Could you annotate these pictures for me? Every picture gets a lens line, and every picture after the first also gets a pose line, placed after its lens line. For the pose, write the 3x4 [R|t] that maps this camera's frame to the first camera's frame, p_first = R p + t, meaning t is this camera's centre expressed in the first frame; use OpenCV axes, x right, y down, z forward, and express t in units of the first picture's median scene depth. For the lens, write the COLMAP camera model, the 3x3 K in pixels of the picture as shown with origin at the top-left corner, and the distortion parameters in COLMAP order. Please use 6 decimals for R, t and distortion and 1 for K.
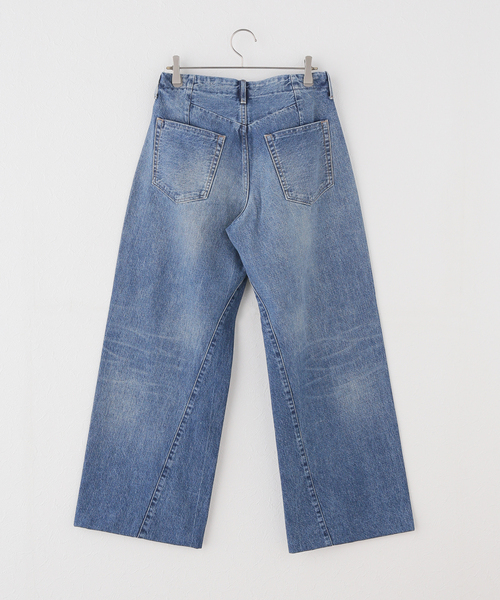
lens RADIAL K [[1226.6, 0, 244.8], [0, 1226.6, 299.5], [0, 0, 1]] dist [0.026772, 0.000000]
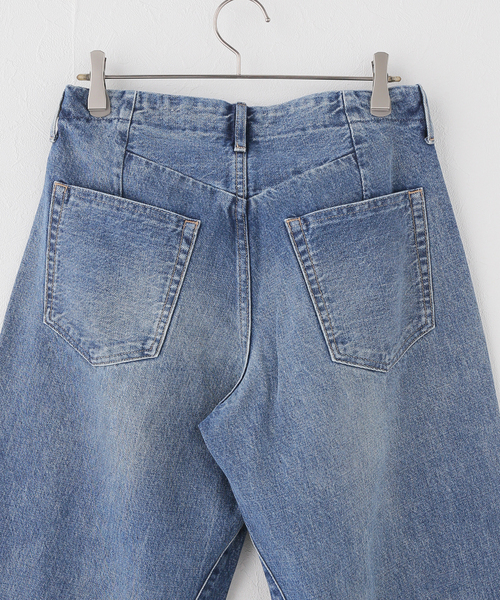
lens RADIAL K [[1075.1, 0, 252.3], [0, 1075.1, 297.5], [0, 0, 1]] dist [0.031706, 0.000000]
pose [[0.999549, 0.006364, -0.029352, 0.015561], [-0.008833, 0.996361, -0.084776, -0.070270], [0.028706, 0.084997, 0.995968, 0.598410]]
